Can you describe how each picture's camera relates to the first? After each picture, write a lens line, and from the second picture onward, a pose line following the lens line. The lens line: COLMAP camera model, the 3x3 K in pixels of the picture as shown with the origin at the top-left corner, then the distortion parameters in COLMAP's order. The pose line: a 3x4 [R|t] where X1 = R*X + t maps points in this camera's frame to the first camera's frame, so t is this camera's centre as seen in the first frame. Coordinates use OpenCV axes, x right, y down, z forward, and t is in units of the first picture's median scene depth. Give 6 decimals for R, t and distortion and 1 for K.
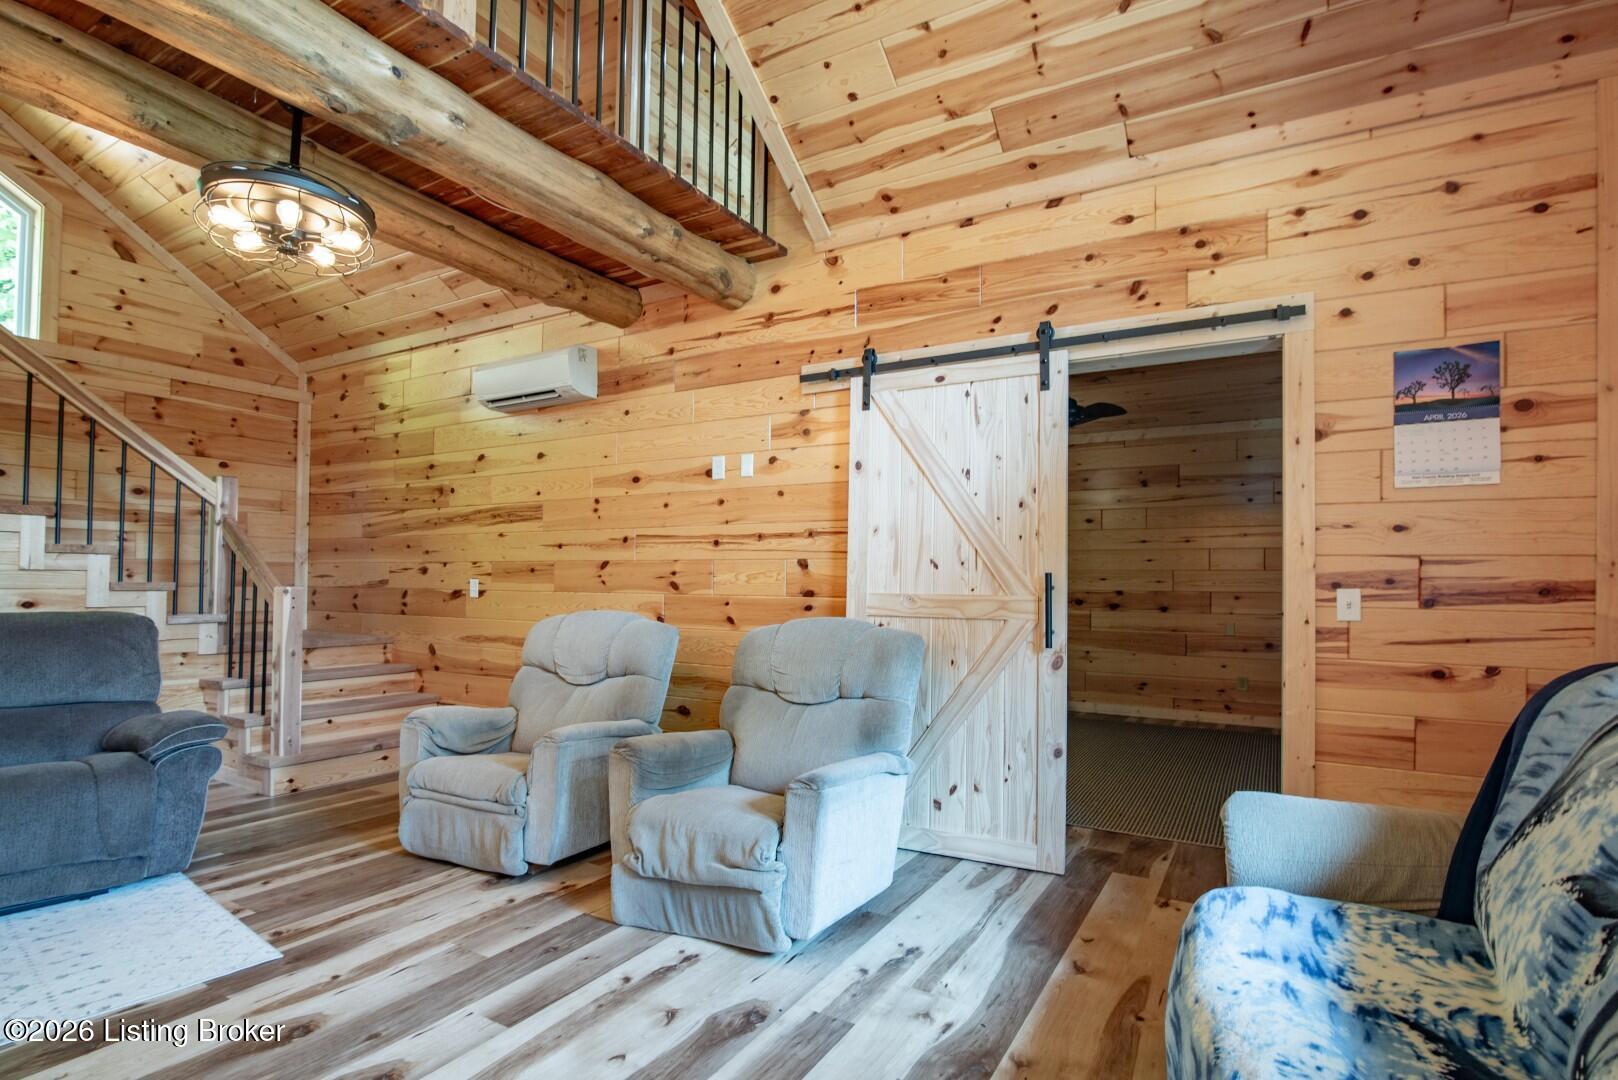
lens RADIAL K [[739.0, 0, 798.7], [0, 739.0, 570.3], [0, 0, 1]] dist [-0.014909, 0.000136]
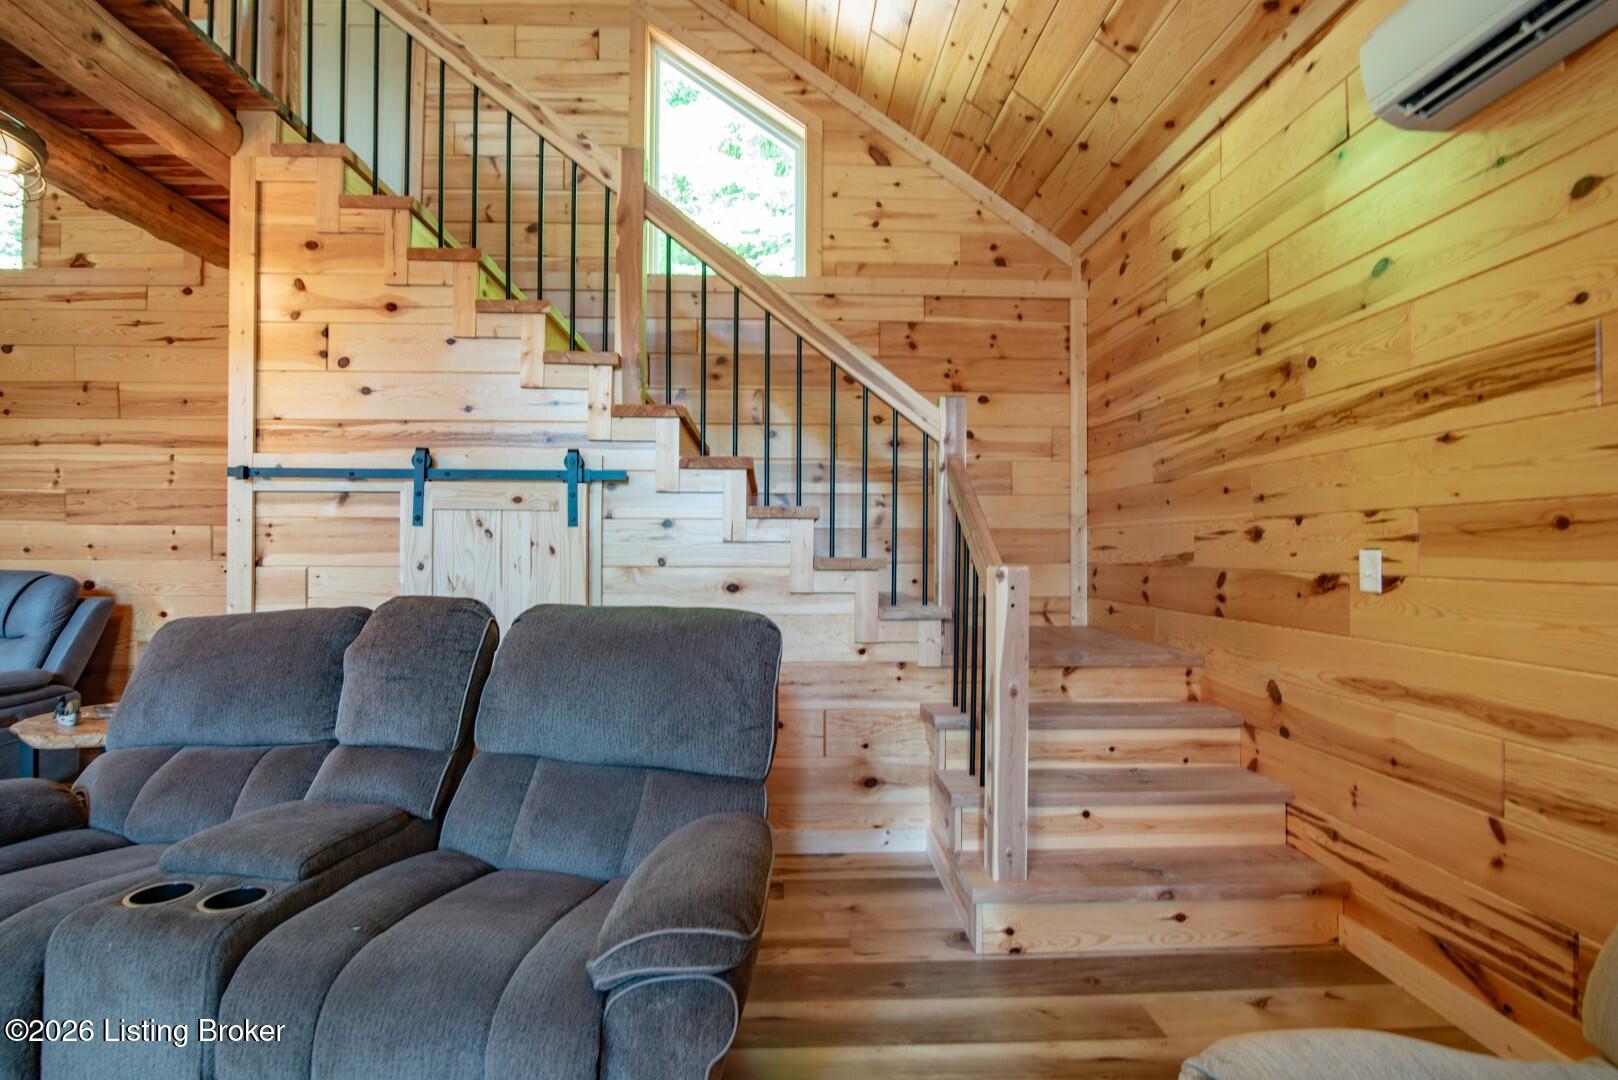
lens RADIAL K [[883.3, 0, 809.0], [0, 883.3, 540.0], [0, 0, 1]] dist [-0.025636, -0.000127]
pose [[0.588365, -0.016161, -0.808434, -0.190692], [0.014800, 0.999848, -0.009216, 0.005158], [0.808460, -0.006542, 0.588515, 0.374371]]
